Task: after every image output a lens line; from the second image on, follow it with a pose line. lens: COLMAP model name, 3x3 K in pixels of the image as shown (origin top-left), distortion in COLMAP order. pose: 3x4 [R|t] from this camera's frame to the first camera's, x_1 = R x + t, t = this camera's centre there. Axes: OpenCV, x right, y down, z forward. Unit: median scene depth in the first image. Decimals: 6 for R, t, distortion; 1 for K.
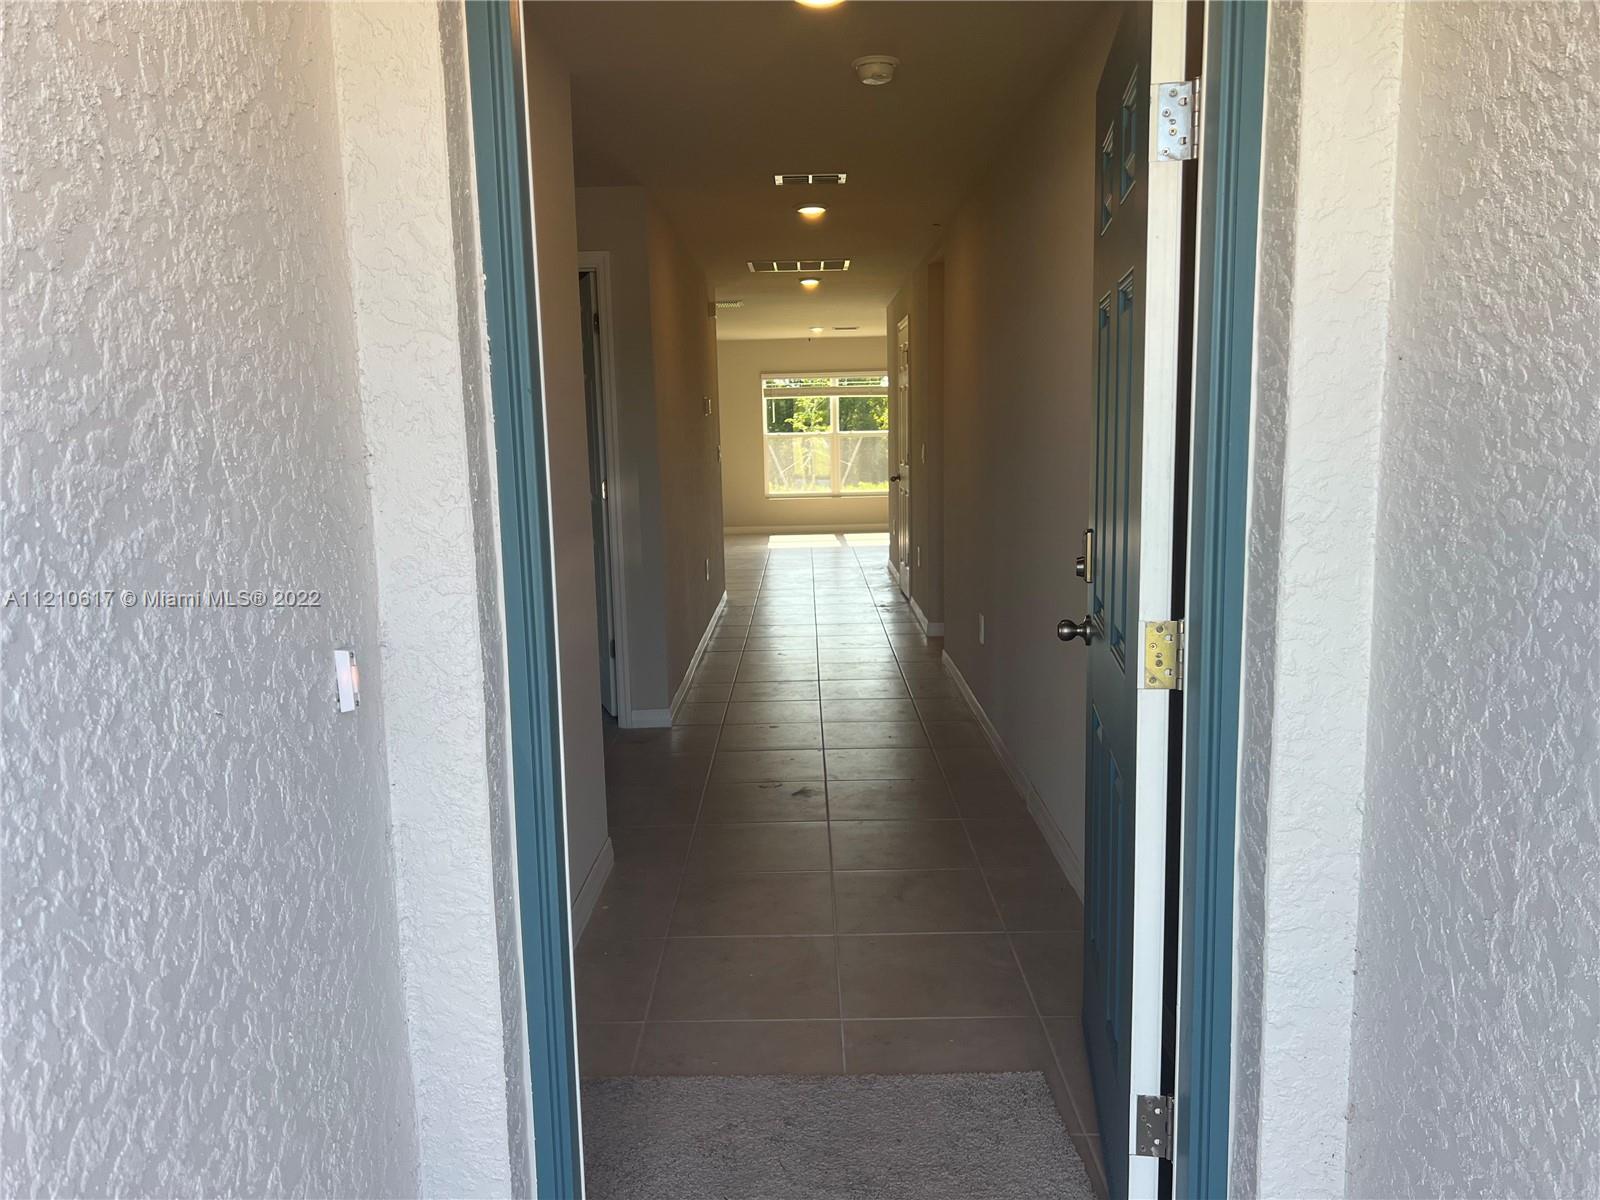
lens RADIAL K [[1201.4, 0, 799.6], [0, 1201.4, 601.8], [0, 0, 1]] dist [0.021088, -0.020626]
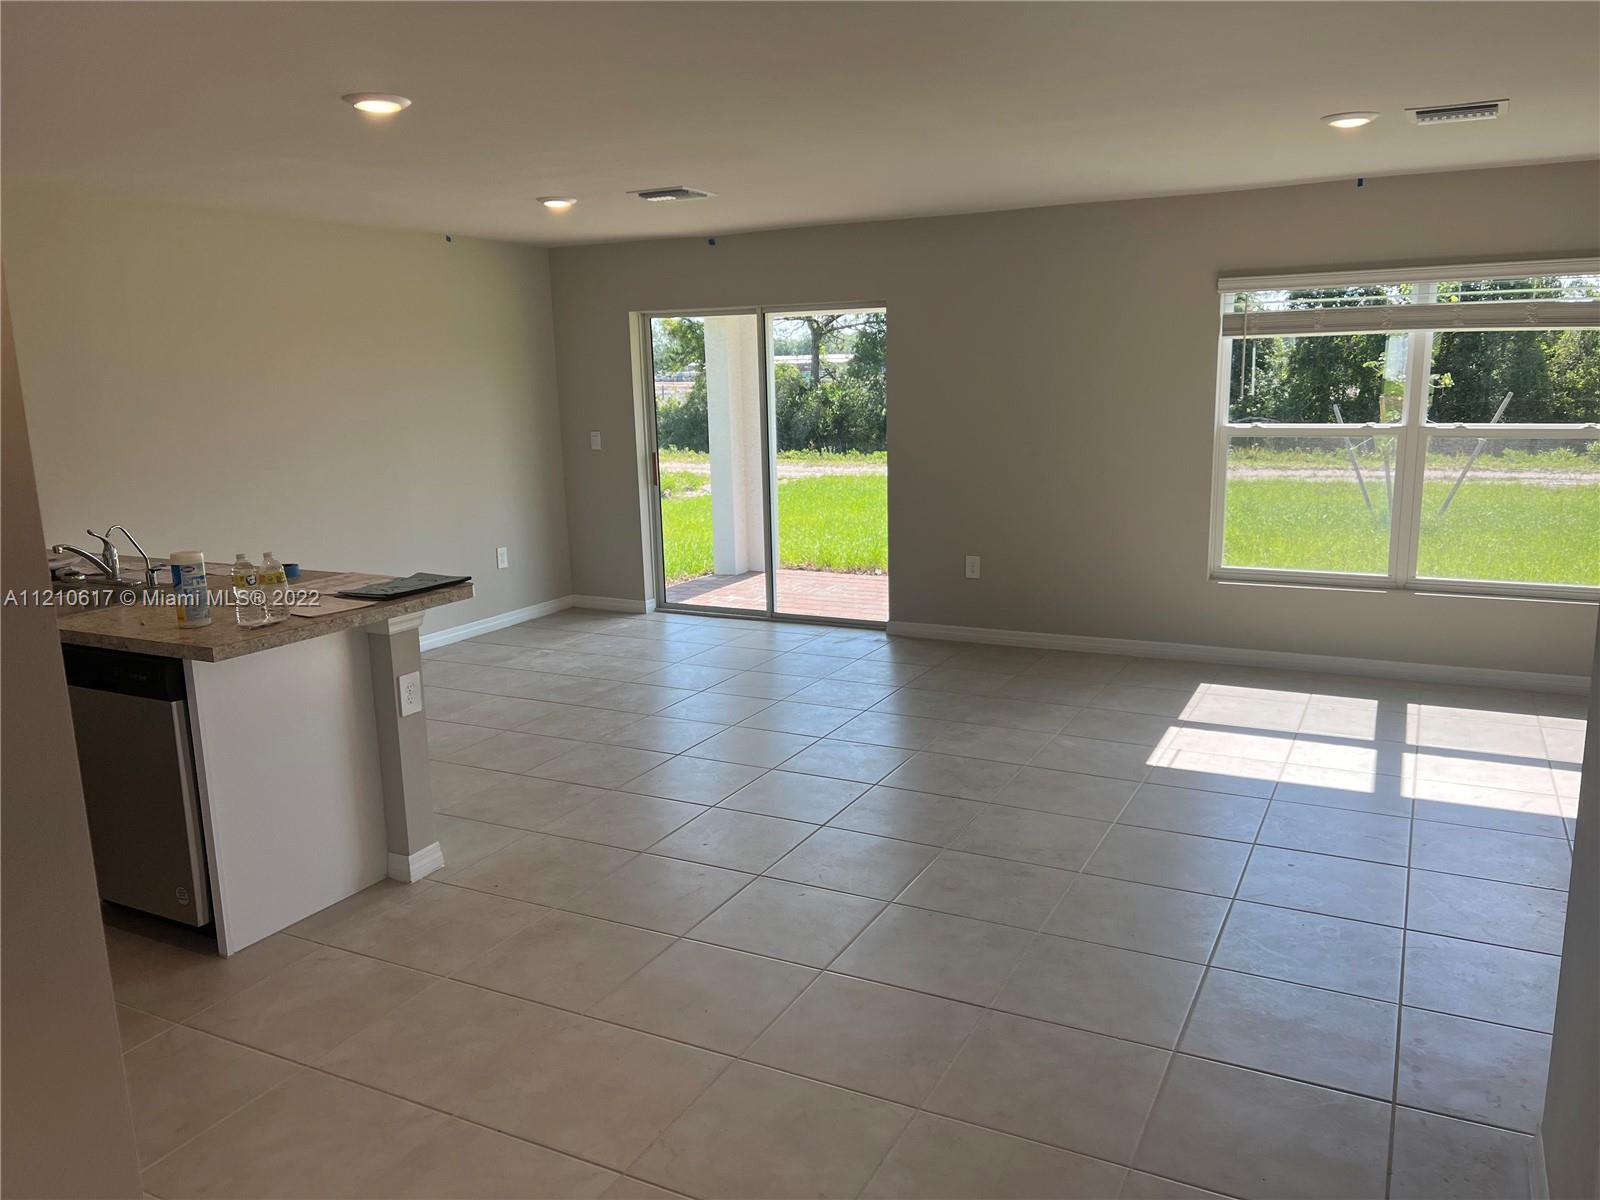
lens RADIAL K [[1201.4, 0, 800.9], [0, 1201.4, 603.1], [0, 0, 1]] dist [0.021088, -0.020626]
pose [[0.887843, 0.092012, -0.450854, 0.035577], [-0.064630, 0.995027, 0.075797, -0.101669], [0.455586, -0.038158, 0.889374, 0.568576]]
